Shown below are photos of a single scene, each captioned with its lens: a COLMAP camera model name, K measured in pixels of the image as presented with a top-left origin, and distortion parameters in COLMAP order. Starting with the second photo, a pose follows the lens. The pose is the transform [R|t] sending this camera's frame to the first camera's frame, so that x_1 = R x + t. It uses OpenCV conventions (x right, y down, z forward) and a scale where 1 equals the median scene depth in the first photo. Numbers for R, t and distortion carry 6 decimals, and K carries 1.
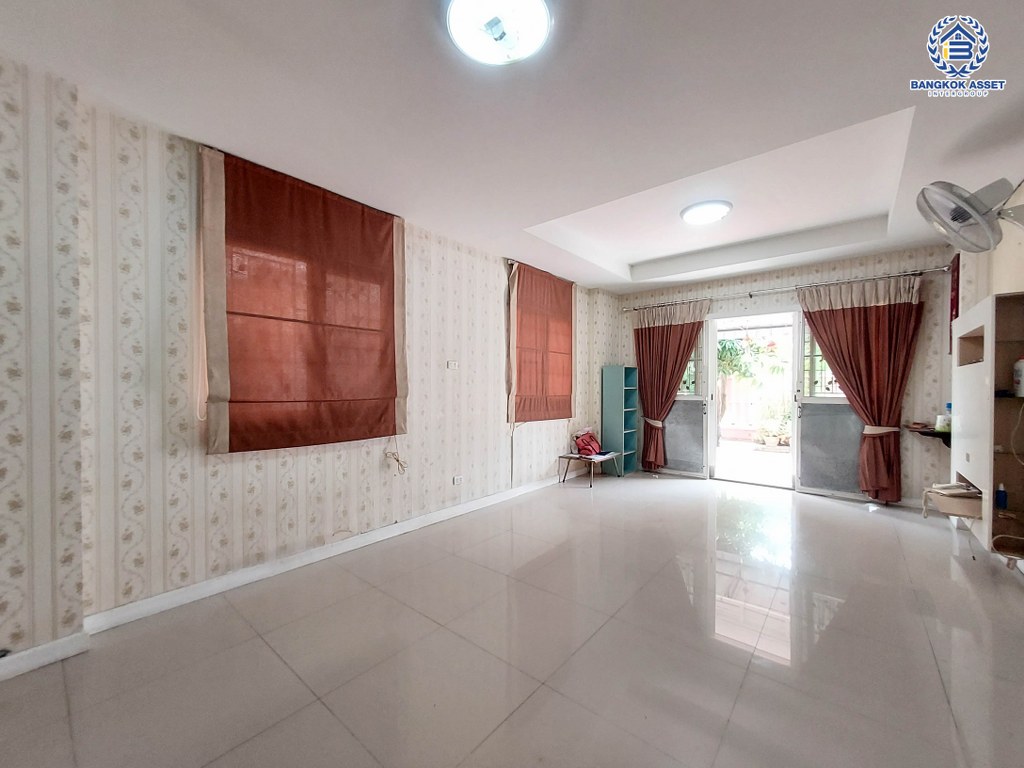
lens RADIAL K [[404.1, 0, 510.8], [0, 404.1, 390.2], [0, 0, 1]] dist [-0.001416, 0.000220]
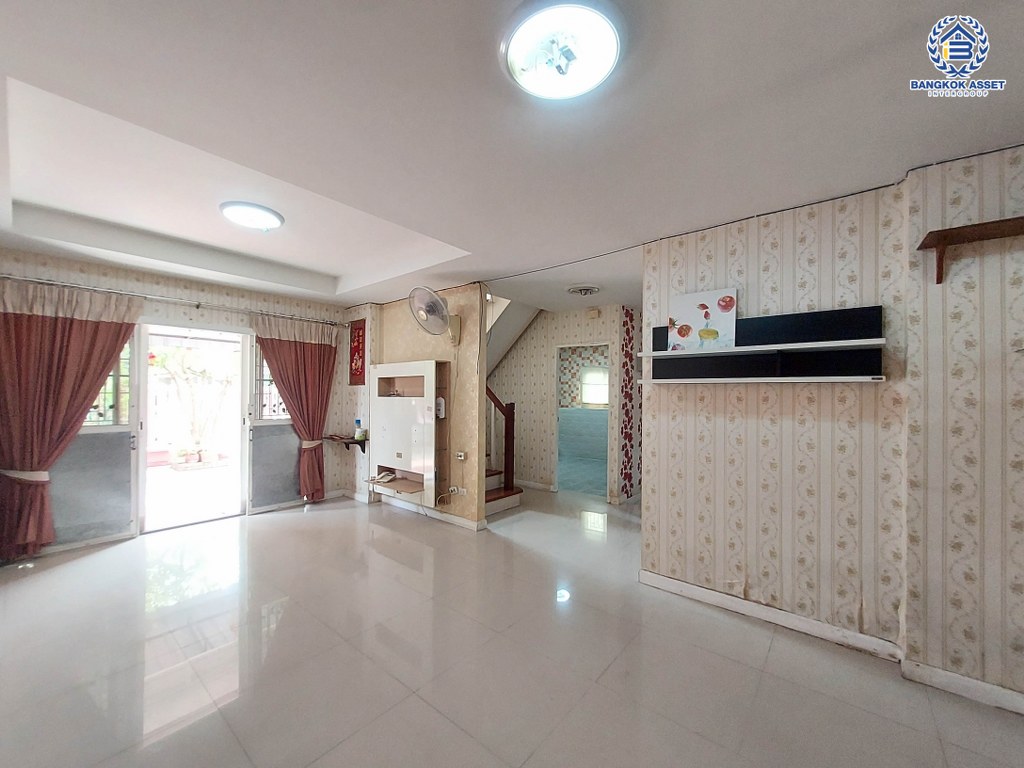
lens RADIAL K [[404.1, 0, 510.8], [0, 404.1, 390.2], [0, 0, 1]] dist [-0.001416, 0.000220]
pose [[0.000698, 0.012967, 0.999916, -0.298021], [0.007458, 0.999888, -0.012972, -0.040252], [-0.999972, 0.007467, 0.000601, 0.357208]]
